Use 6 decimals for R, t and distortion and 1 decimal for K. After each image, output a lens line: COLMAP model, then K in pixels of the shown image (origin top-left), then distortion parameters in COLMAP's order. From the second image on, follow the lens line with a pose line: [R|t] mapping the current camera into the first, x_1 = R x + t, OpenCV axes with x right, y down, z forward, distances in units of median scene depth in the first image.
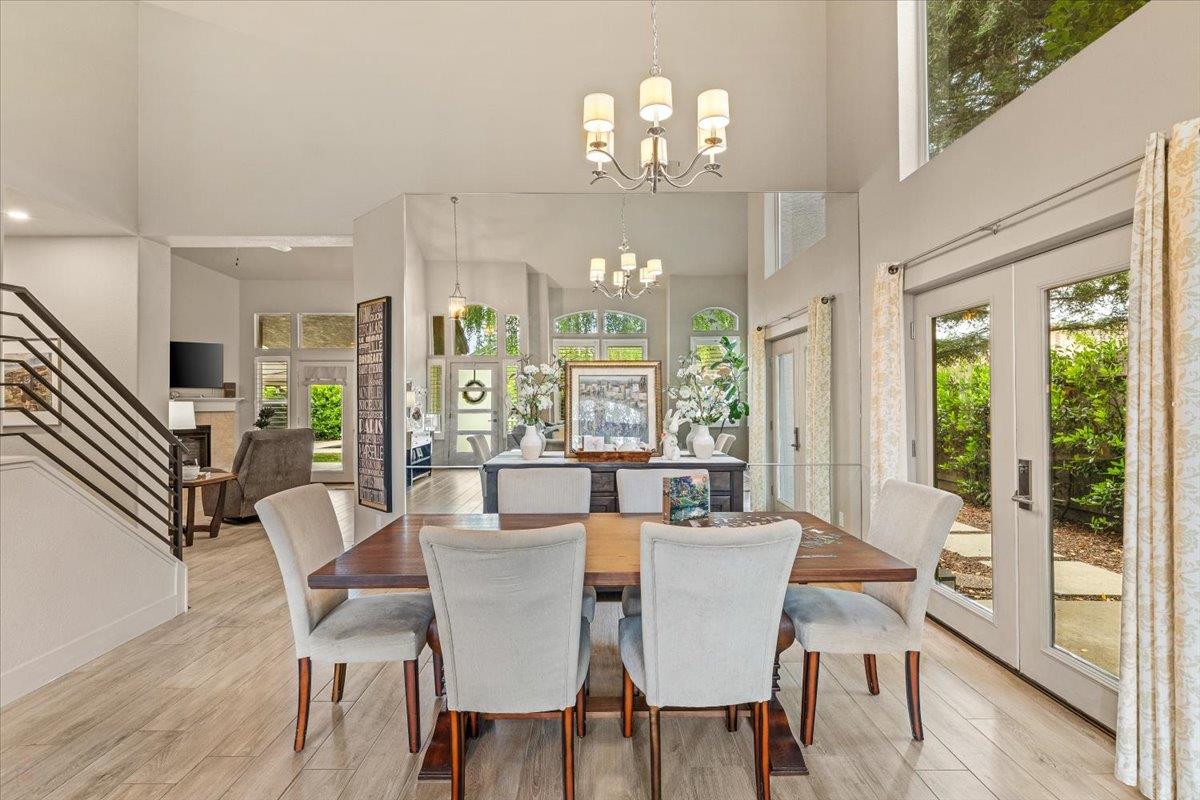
lens RADIAL K [[591.5, 0, 600.0], [0, 591.5, 400.0], [0, 0, 1]] dist [-0.003338, -0.000575]
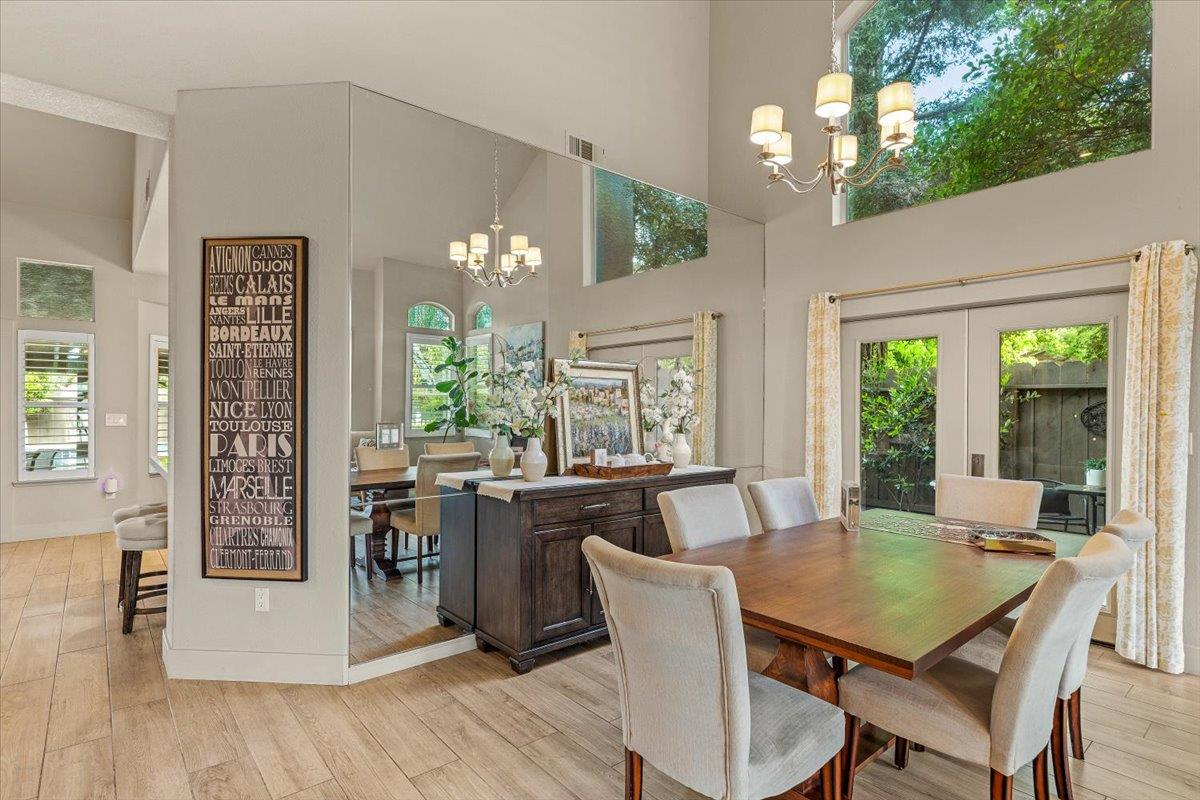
lens RADIAL K [[601.6, 0, 600.1], [0, 601.6, 411.3], [0, 0, 1]] dist [-0.020162, -0.000423]
pose [[0.770568, 0.006479, 0.637324, -0.709867], [-0.010627, 0.999940, 0.002684, 0.005991], [-0.637269, -0.008841, 0.770591, 0.424421]]
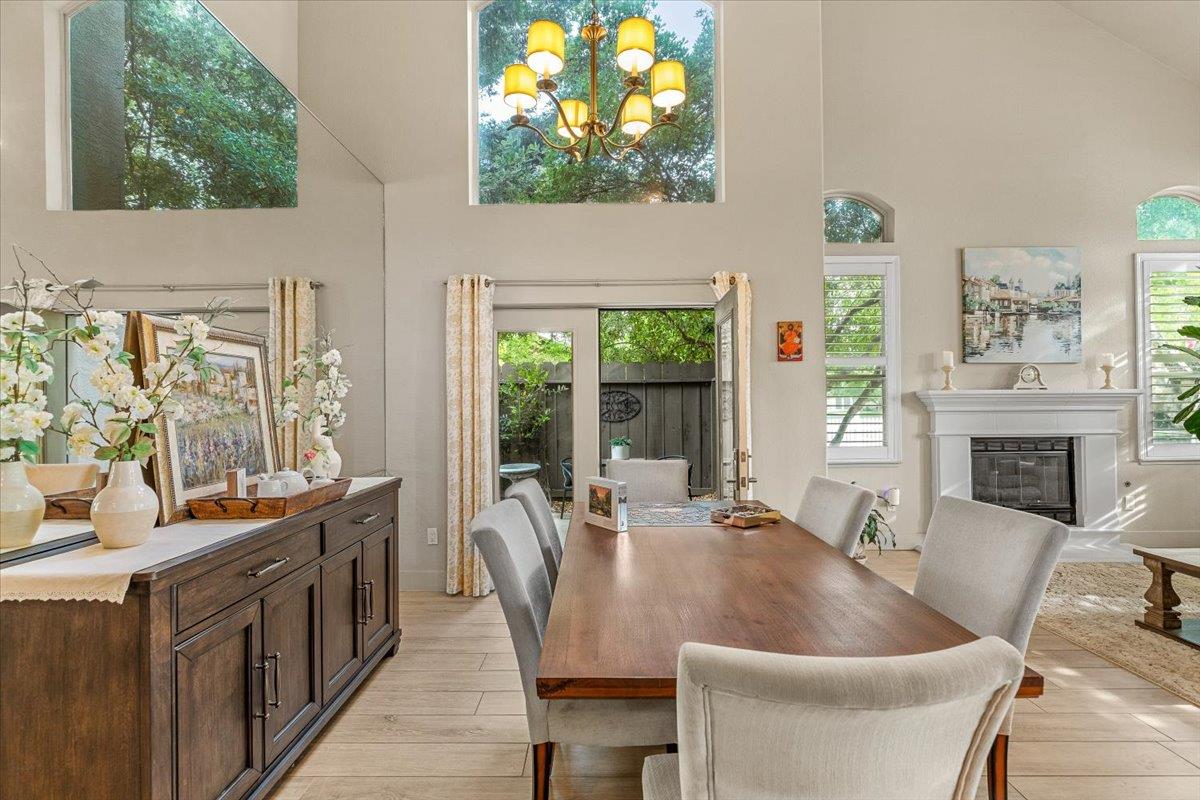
lens RADIAL K [[569.4, 0, 598.6], [0, 569.4, 398.6], [0, 0, 1]] dist [0.000088, 0.000203]
pose [[0.014909, 0.010404, 0.999835, -0.638559], [0.007973, 0.999913, -0.010524, 0.008988], [-0.999857, 0.008128, 0.014825, 0.858617]]
